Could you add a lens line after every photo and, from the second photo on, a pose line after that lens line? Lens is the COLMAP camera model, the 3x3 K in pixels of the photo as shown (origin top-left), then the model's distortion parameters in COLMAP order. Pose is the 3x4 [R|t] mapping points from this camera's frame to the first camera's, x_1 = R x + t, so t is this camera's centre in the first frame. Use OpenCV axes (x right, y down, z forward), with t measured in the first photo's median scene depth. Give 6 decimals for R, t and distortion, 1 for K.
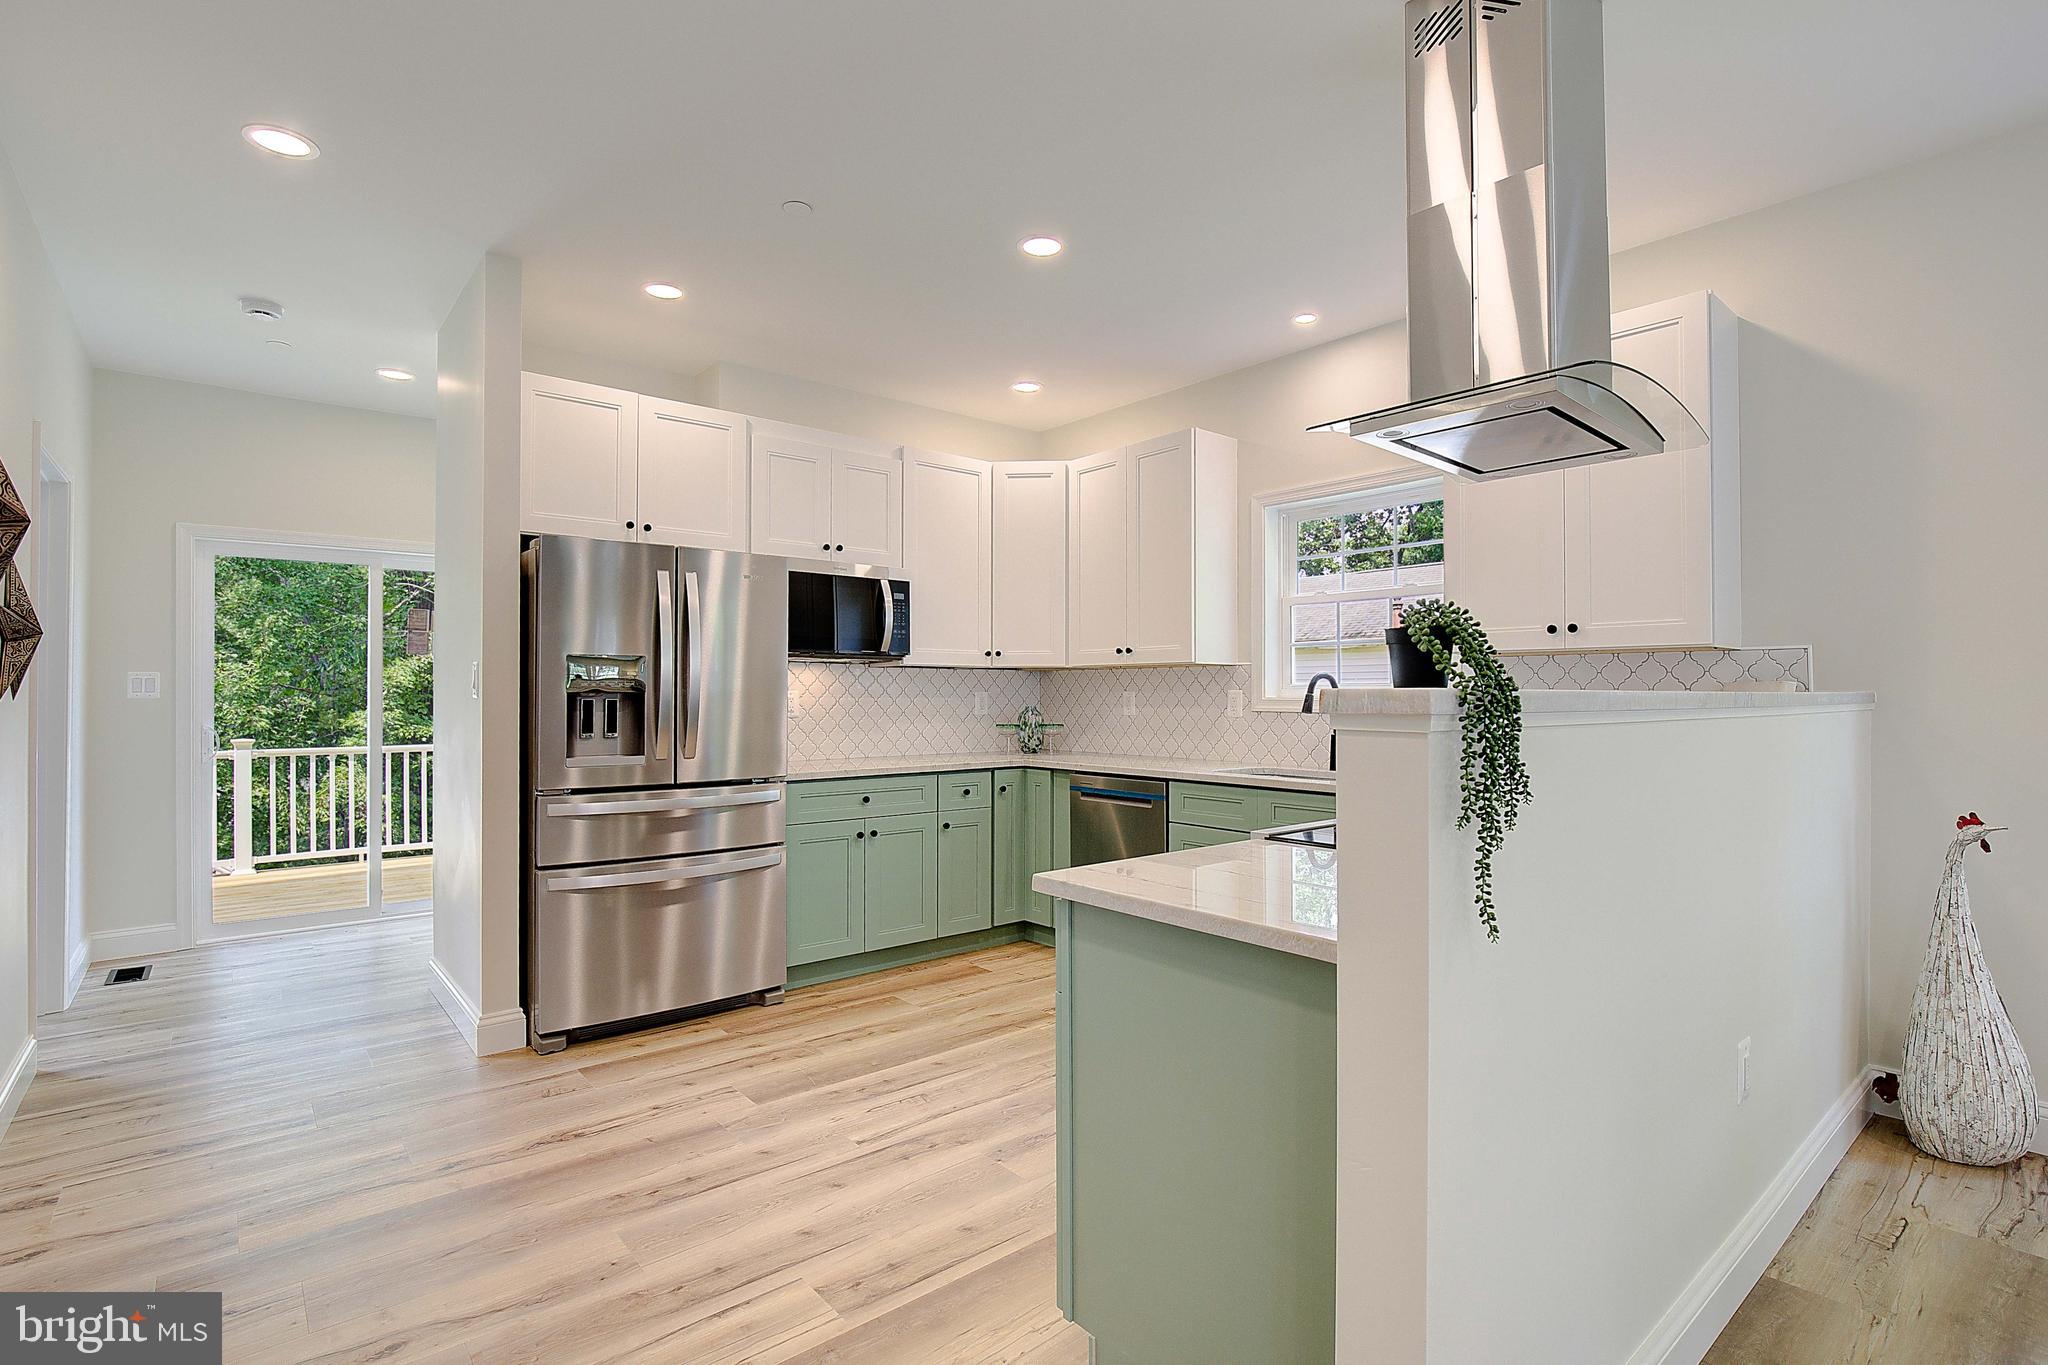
lens RADIAL K [[981.0, 0, 1055.4], [0, 981.0, 688.9], [0, 0, 1]] dist [-0.019136, 0.000251]
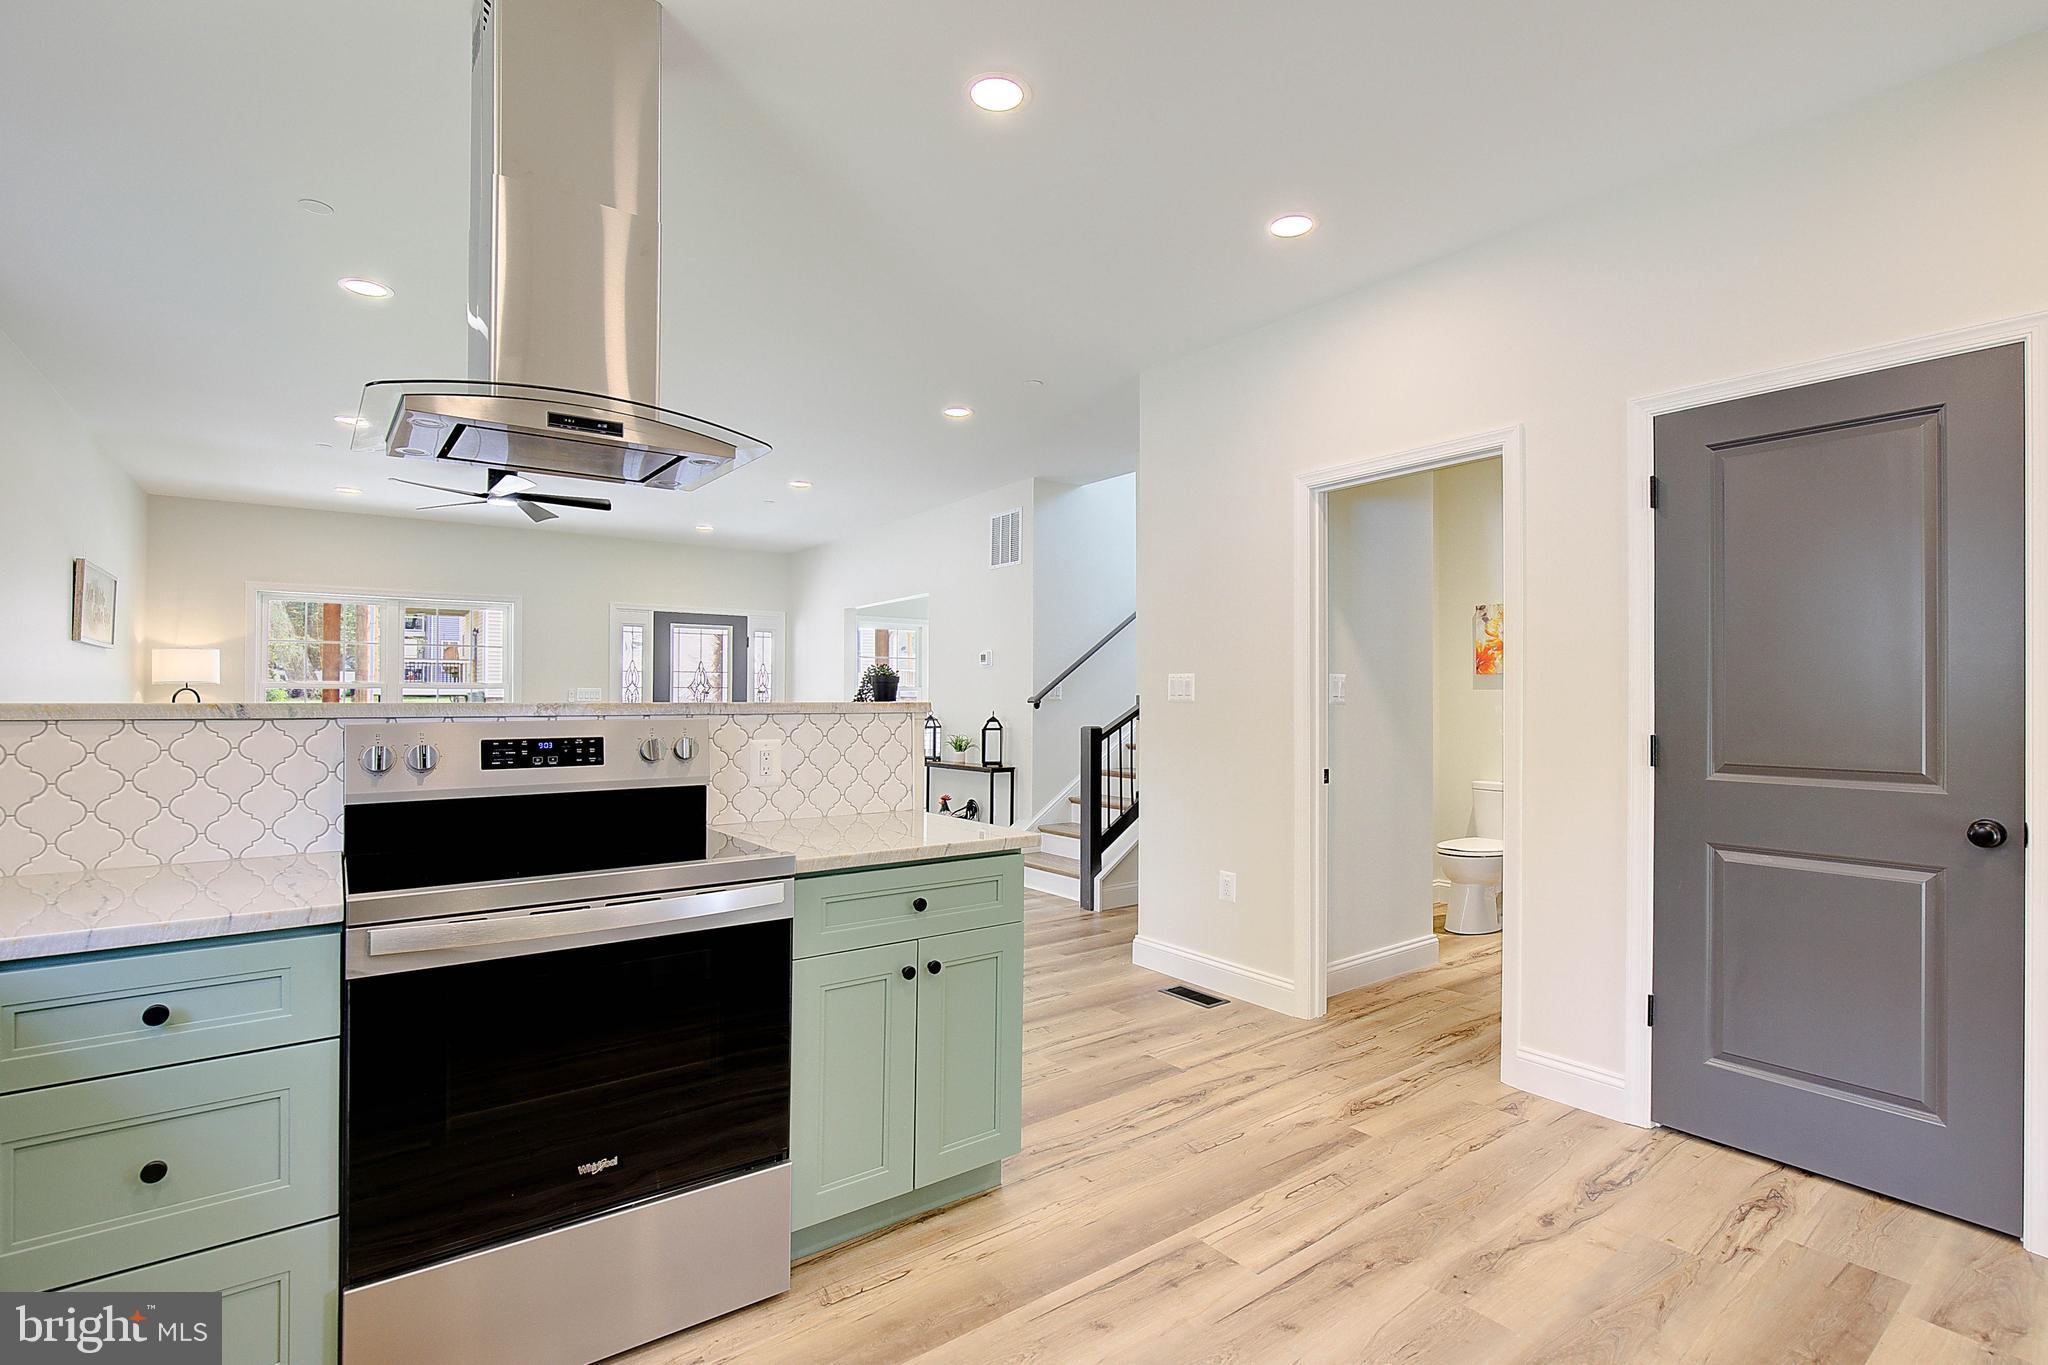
lens RADIAL K [[949.7, 0, 1046.4], [0, 949.7, 698.6], [0, 0, 1]] dist [-0.024222, 0.008107]
pose [[-0.998033, 0.002289, 0.062652, -0.049493], [0.002076, 0.999992, -0.003465, 0.001969], [-0.062659, -0.003328, -0.998029, 0.961525]]
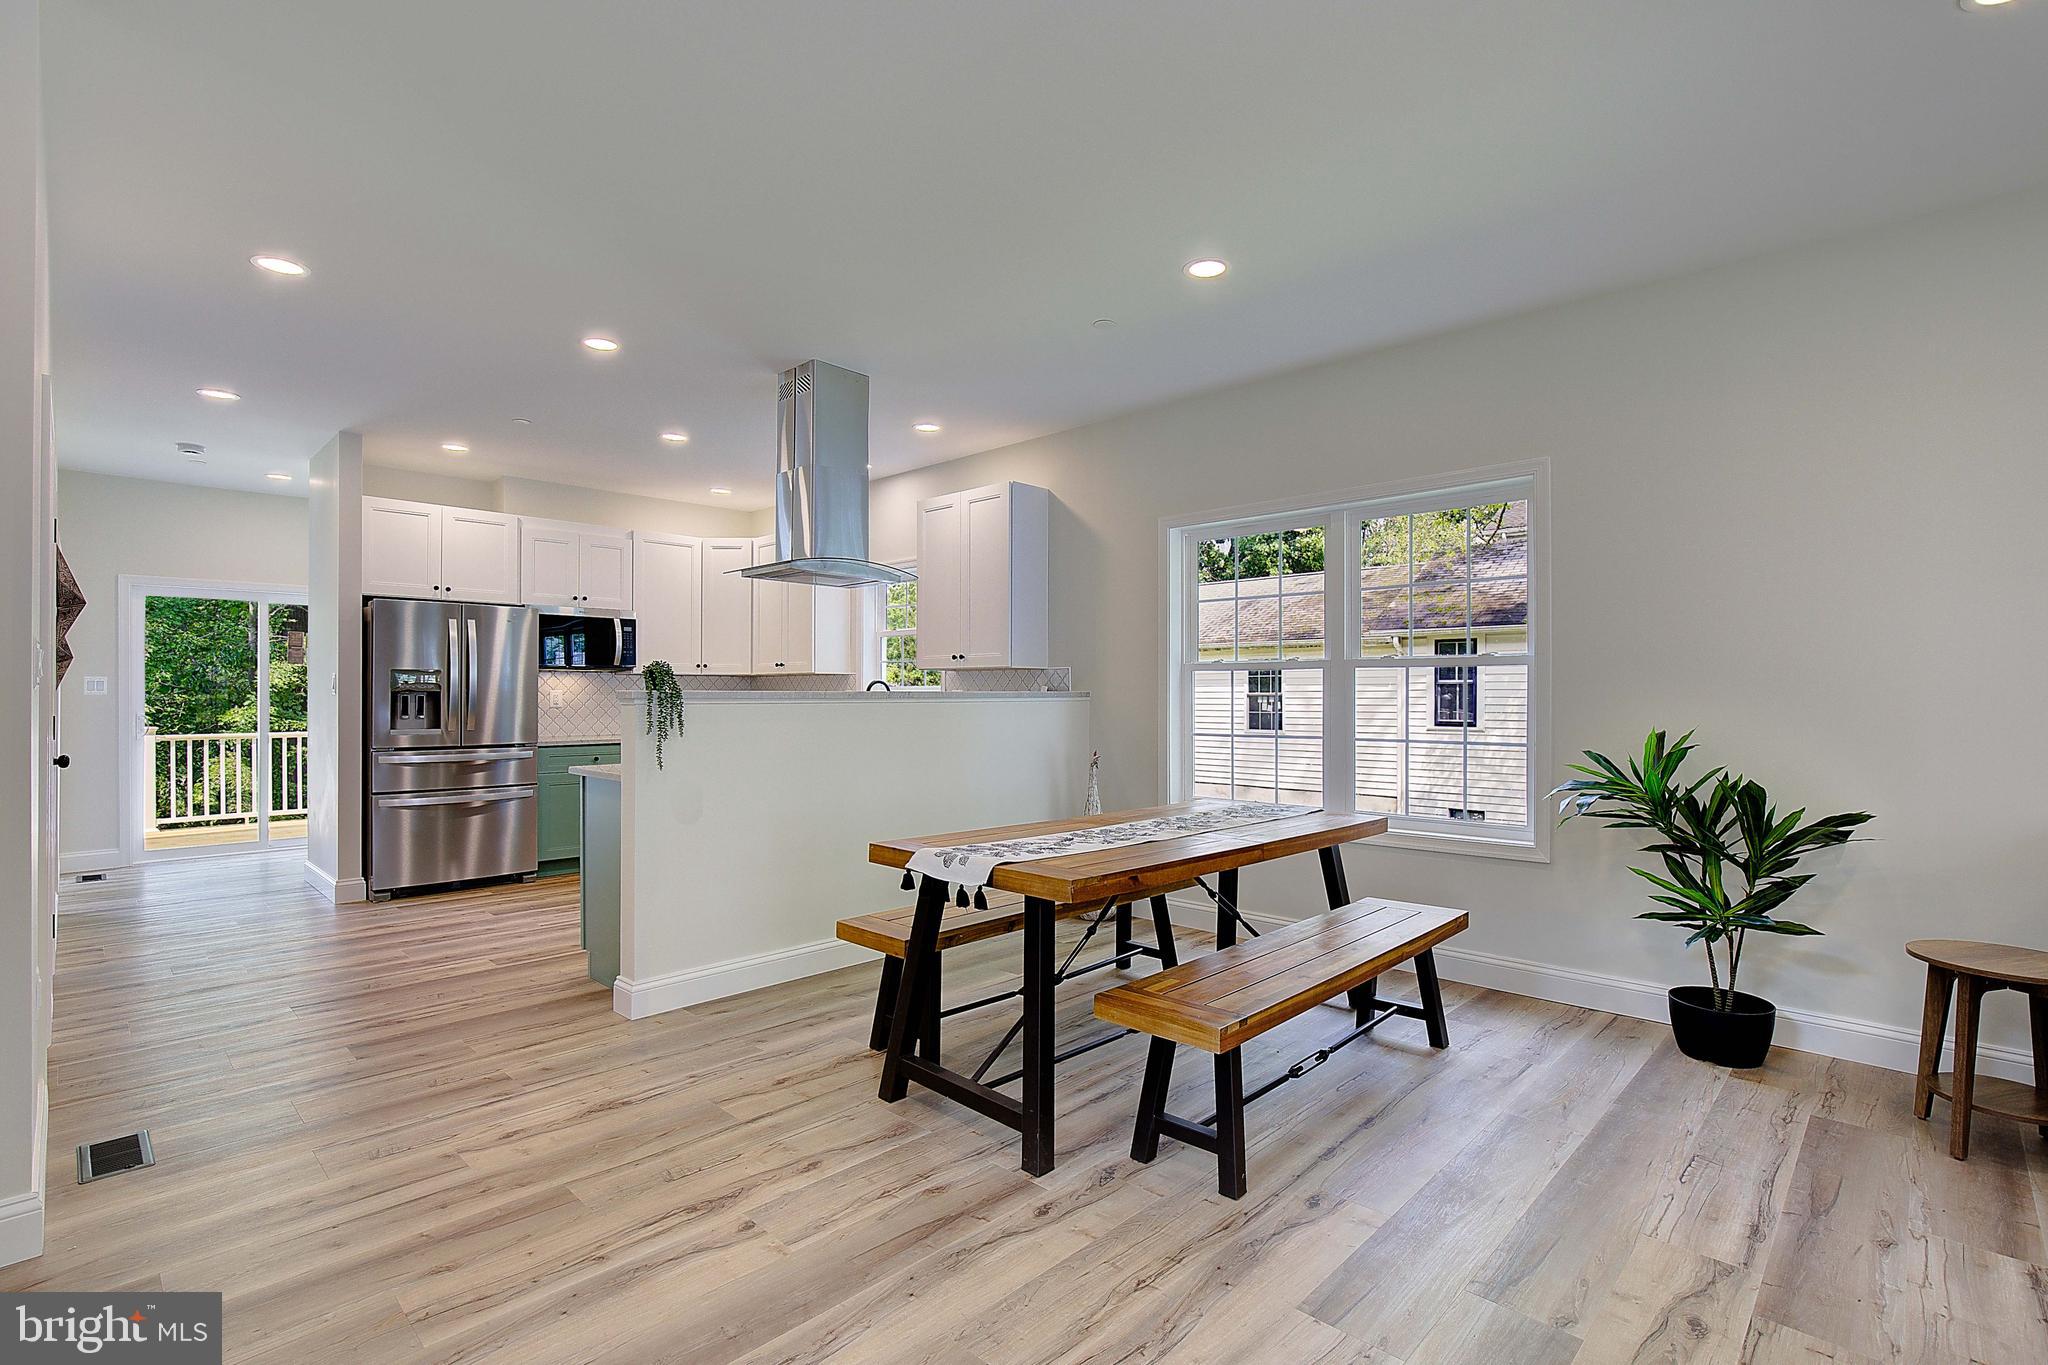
lens RADIAL K [[949.7, 0, 1046.4], [0, 949.7, 698.6], [0, 0, 1]] dist [-0.024222, 0.008107]
pose [[0.995184, 0.002667, 0.097986, 0.377186], [-0.003413, 0.999966, 0.007450, 0.001248], [-0.097963, -0.007748, 0.995160, -0.588996]]
